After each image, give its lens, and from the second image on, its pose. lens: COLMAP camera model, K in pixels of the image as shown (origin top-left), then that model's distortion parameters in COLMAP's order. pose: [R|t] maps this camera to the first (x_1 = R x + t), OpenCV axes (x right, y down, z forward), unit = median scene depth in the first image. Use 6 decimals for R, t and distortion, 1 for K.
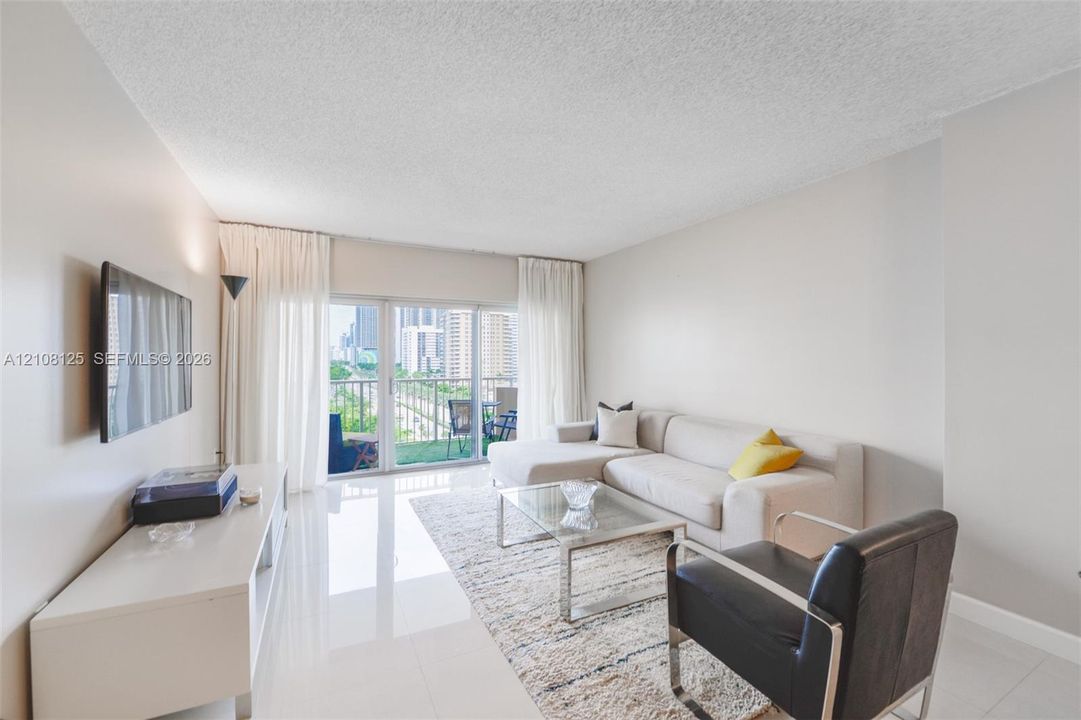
lens RADIAL K [[432.6, 0, 536.3], [0, 432.6, 358.6], [0, 0, 1]] dist [0.001363, 0.000207]
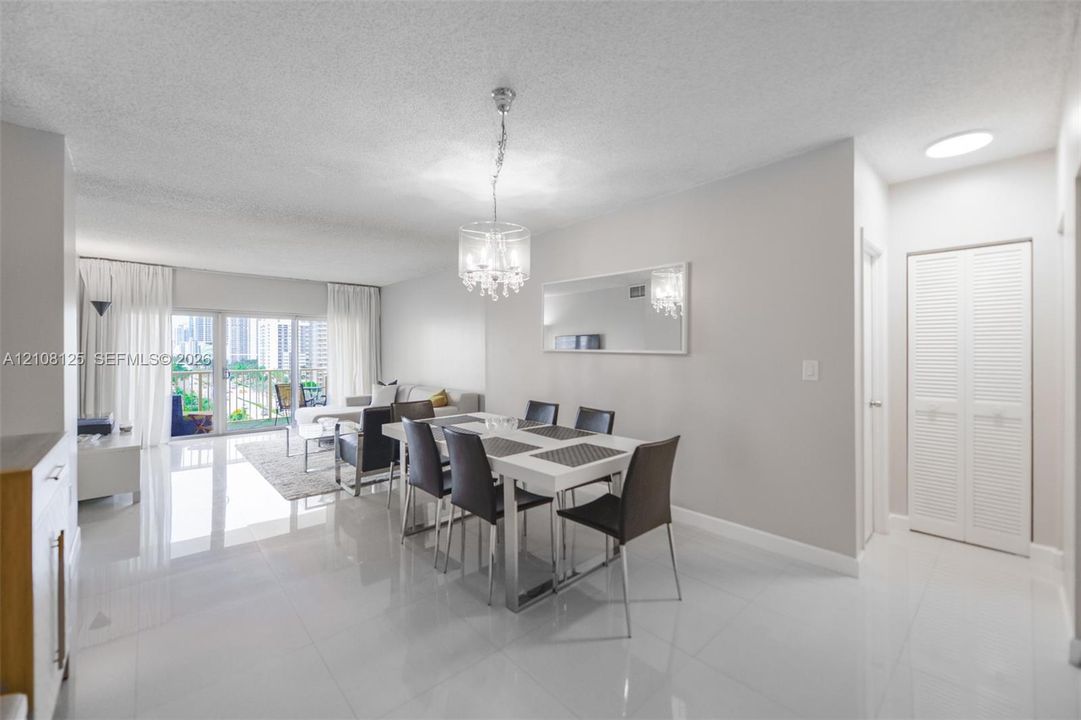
lens RADIAL K [[432.6, 0, 539.3], [0, 432.6, 349.8], [0, 0, 1]] dist [0.001363, 0.000207]
pose [[0.962654, -0.003225, 0.270715, 0.267506], [0.005502, 0.999956, -0.007653, 0.002878], [-0.270678, 0.008857, 0.962629, -0.624730]]
